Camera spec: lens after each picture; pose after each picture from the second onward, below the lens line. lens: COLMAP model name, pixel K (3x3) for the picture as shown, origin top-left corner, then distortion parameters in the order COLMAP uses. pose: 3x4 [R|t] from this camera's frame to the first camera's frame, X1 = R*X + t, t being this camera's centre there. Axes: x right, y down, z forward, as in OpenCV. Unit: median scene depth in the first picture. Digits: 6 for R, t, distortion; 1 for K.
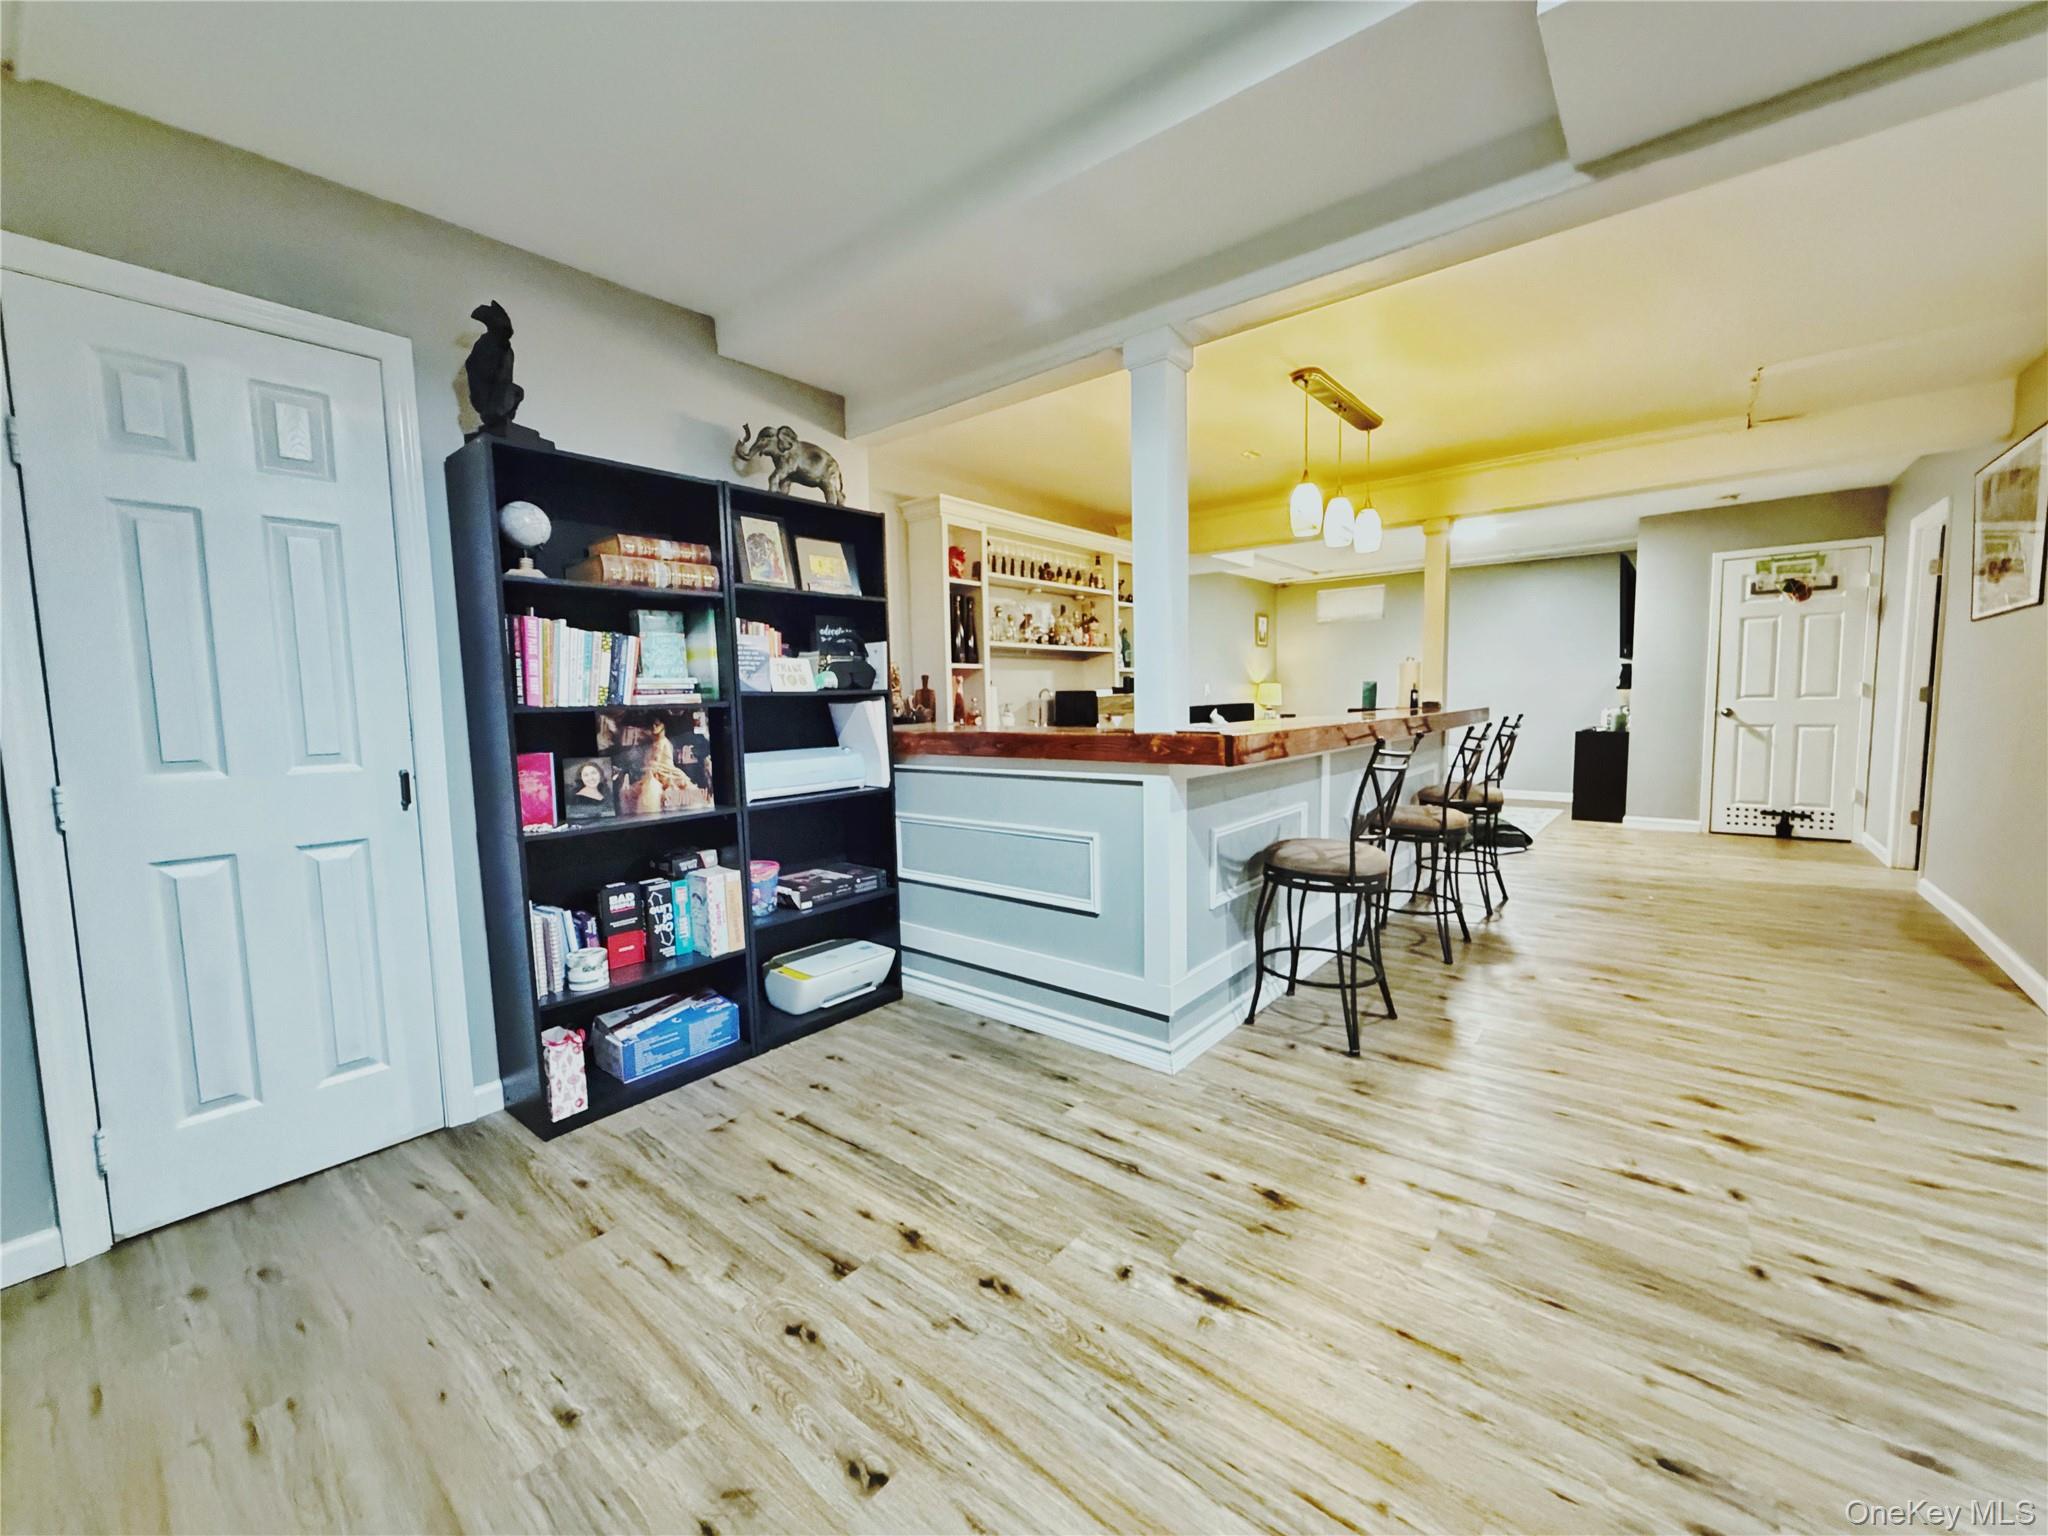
lens RADIAL K [[813.2, 0, 1015.6], [0, 813.2, 767.2], [0, 0, 1]] dist [-0.000591, 0.000064]
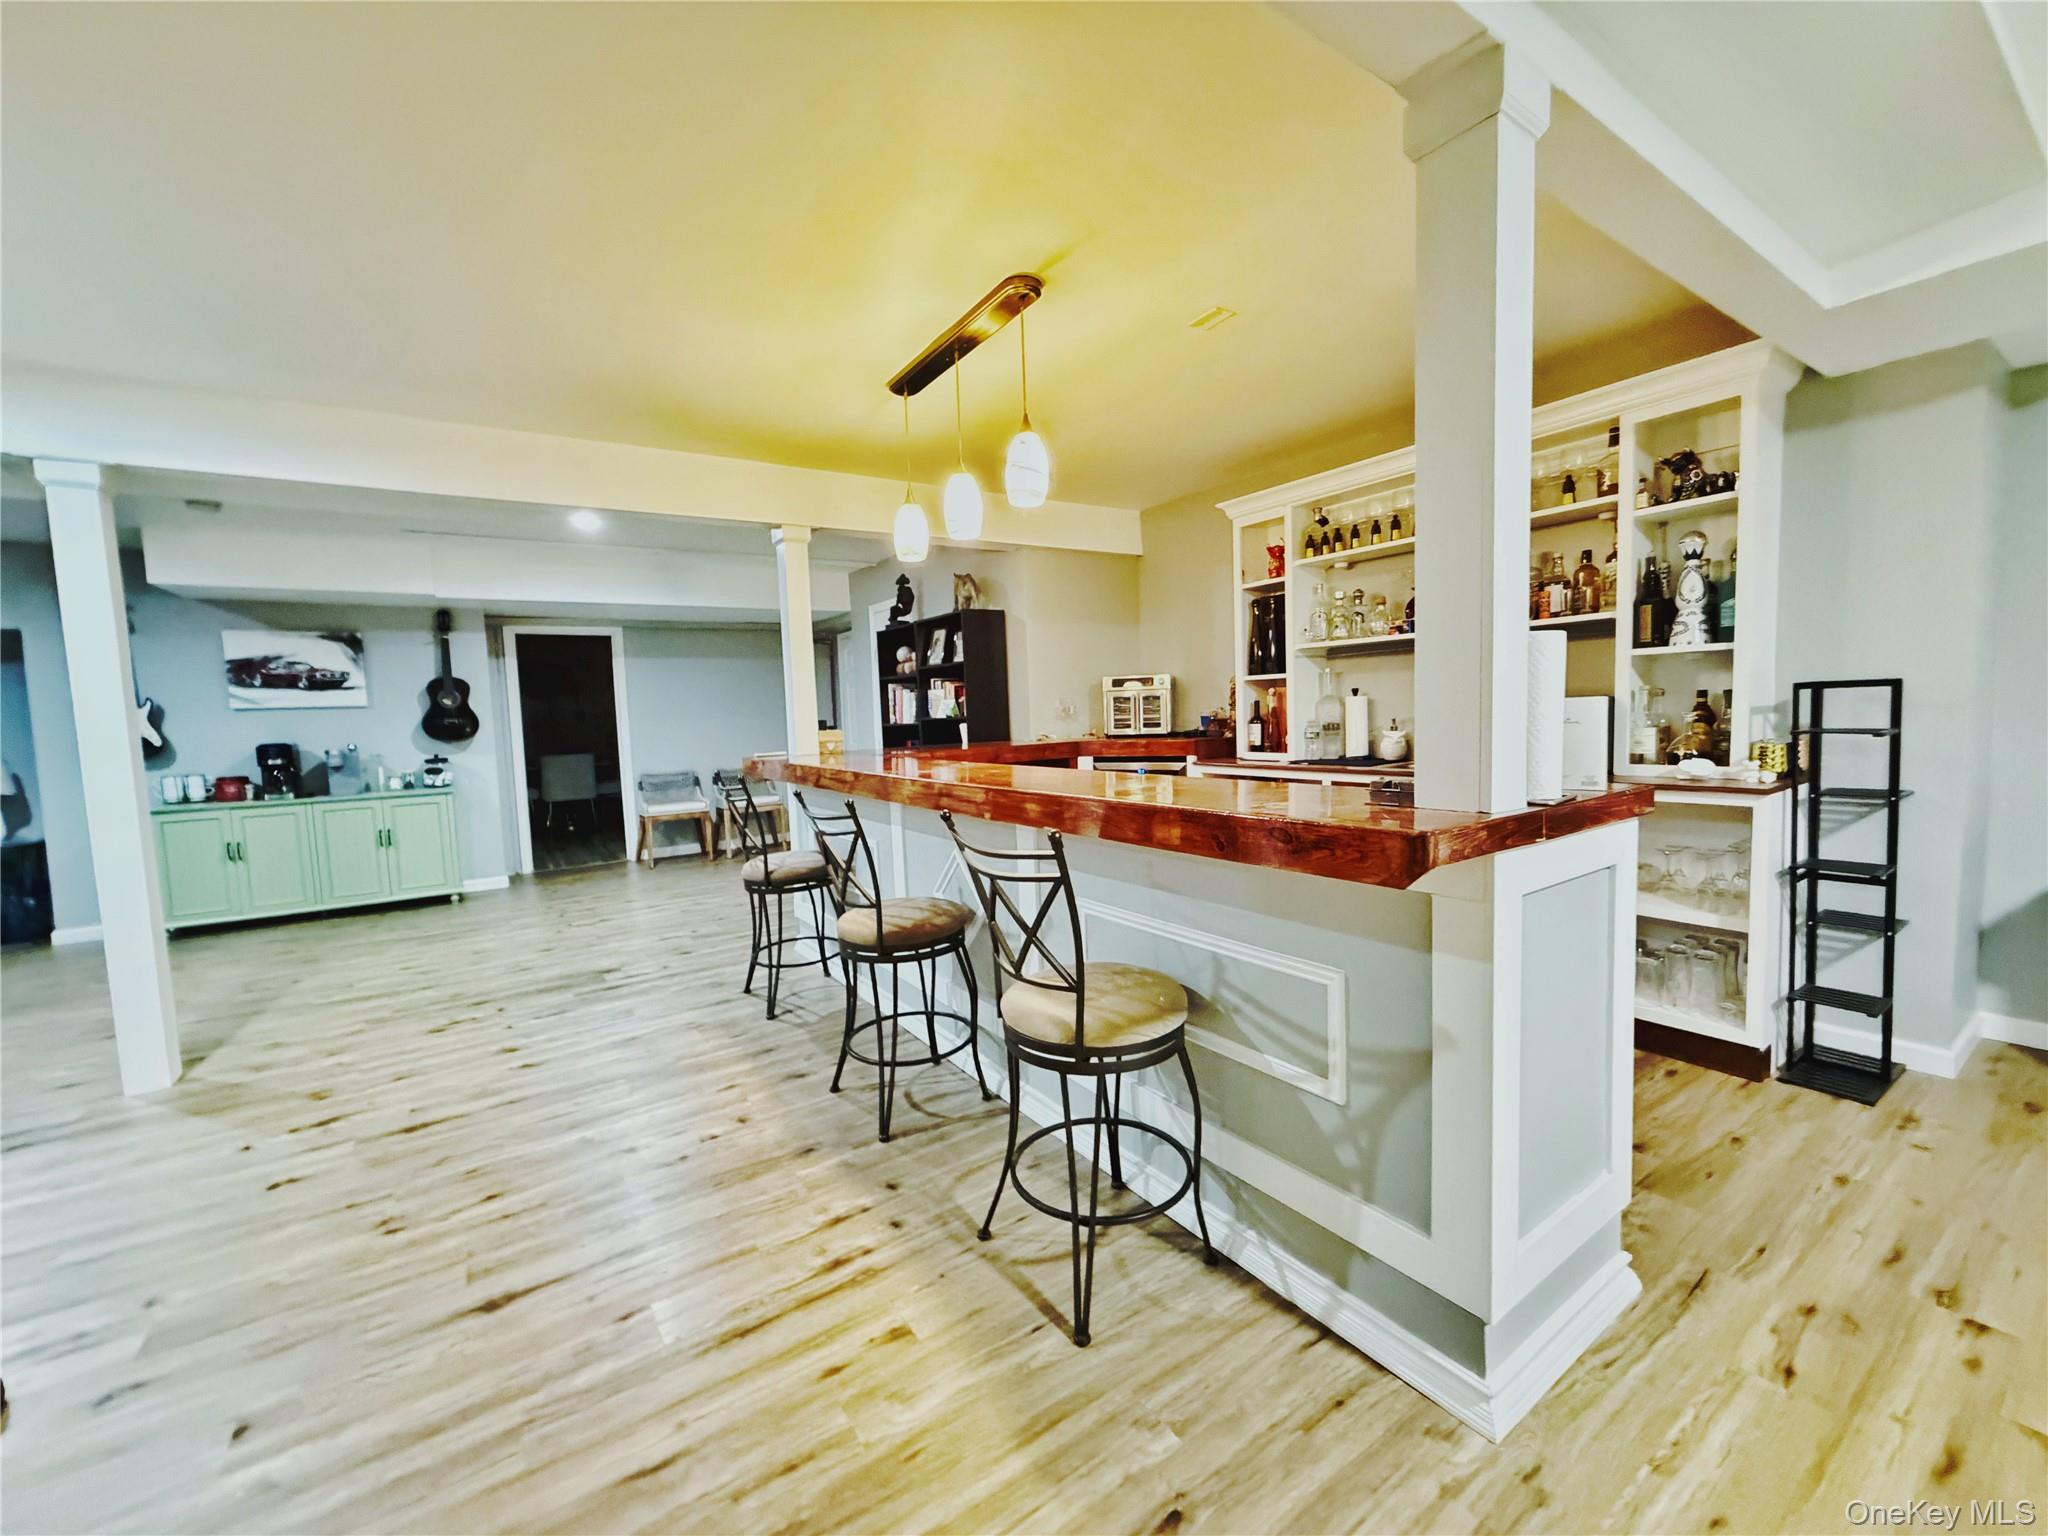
lens RADIAL K [[813.2, 0, 1019.1], [0, 813.2, 766.4], [0, 0, 1]] dist [-0.000591, 0.000064]
pose [[-0.283671, 0.101121, -0.953575, 1.890083], [-0.038957, 0.992388, 0.116826, -0.262409], [0.958130, 0.070289, -0.277572, 2.158245]]
